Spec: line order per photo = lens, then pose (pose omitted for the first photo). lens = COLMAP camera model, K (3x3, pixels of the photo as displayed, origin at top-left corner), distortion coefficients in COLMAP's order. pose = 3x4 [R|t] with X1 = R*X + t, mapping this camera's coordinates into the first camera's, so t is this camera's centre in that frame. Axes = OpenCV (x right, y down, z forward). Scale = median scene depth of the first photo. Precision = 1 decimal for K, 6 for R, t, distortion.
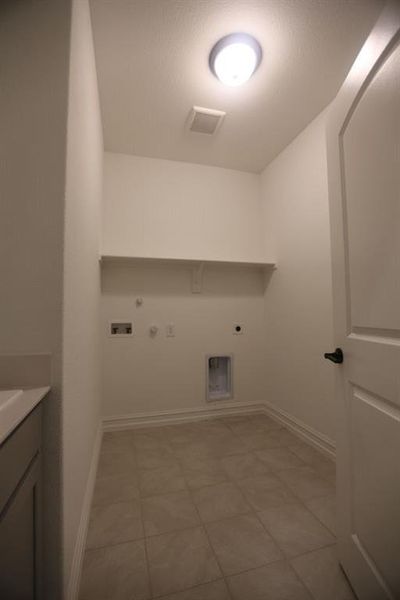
lens RADIAL K [[273.2, 0, 199.7], [0, 273.2, 300.9], [0, 0, 1]] dist [-0.037940, 0.010369]
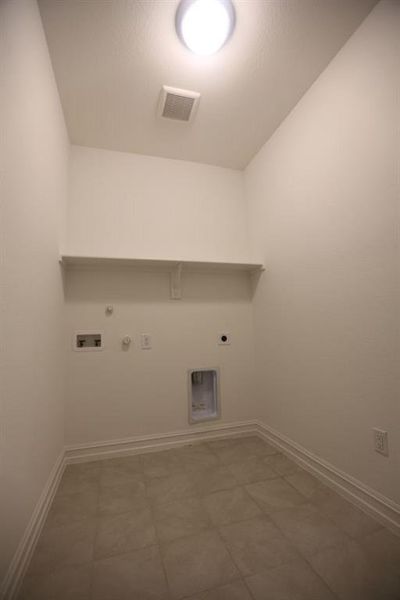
lens RADIAL K [[273.2, 0, 199.8], [0, 273.2, 299.4], [0, 0, 1]] dist [-0.037940, 0.010369]
pose [[0.999430, -0.021372, 0.026136, 0.046953], [0.022977, 0.997764, -0.062759, 0.033550], [-0.024737, 0.063324, 0.997686, 0.123028]]
